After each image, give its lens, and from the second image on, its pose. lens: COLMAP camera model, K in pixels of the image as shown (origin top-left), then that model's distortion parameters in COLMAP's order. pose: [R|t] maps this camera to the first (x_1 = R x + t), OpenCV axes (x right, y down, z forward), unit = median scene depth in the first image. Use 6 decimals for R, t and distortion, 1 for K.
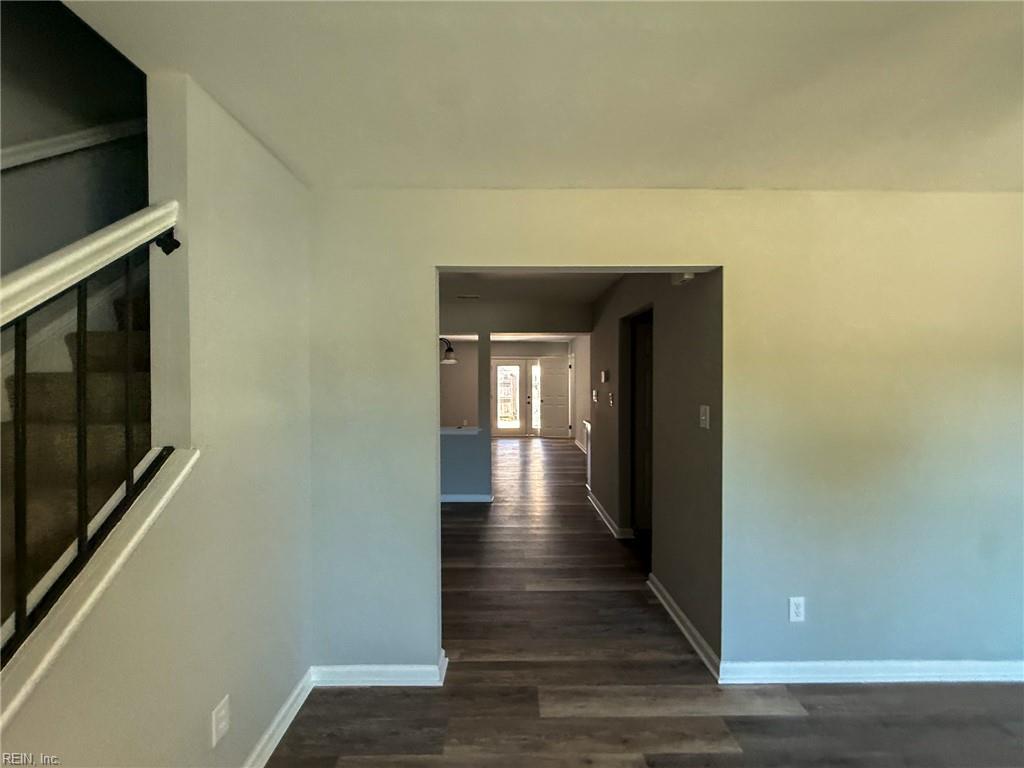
lens RADIAL K [[408.9, 0, 508.4], [0, 408.9, 384.5], [0, 0, 1]] dist [0.001036, 0.000033]
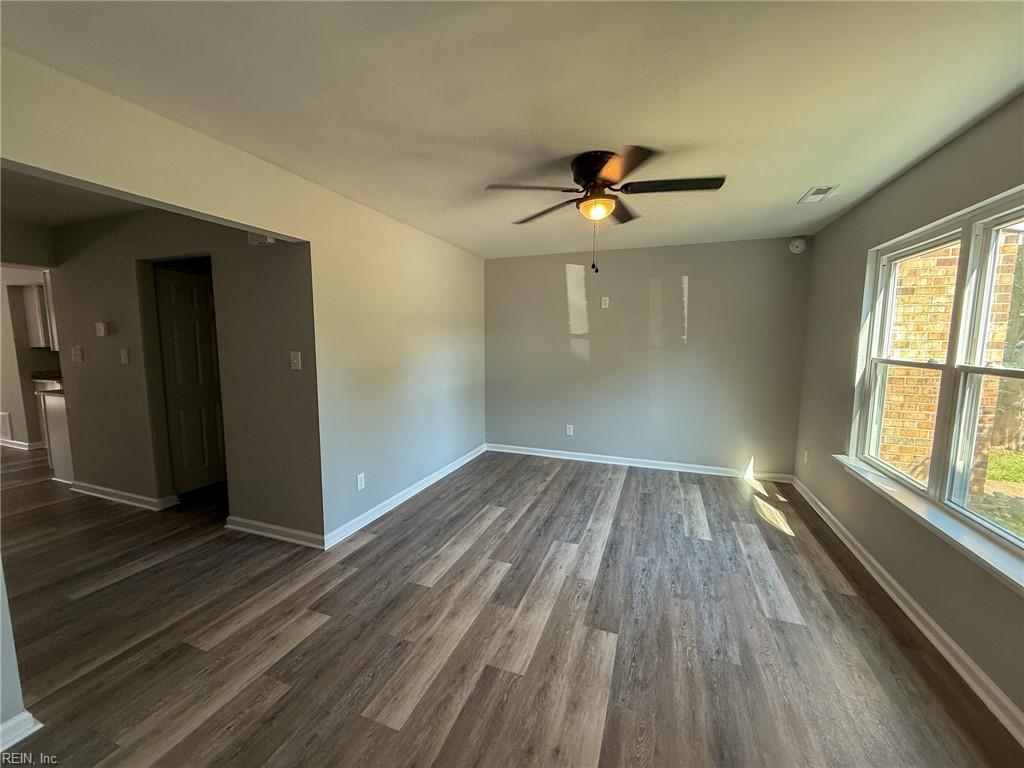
lens RADIAL K [[408.9, 0, 508.4], [0, 408.9, 384.5], [0, 0, 1]] dist [0.001036, 0.000033]
pose [[0.369977, -0.104770, 0.923115, -0.476325], [0.013823, 0.994132, 0.107290, 0.028083], [-0.928938, -0.026934, 0.369254, -0.076840]]
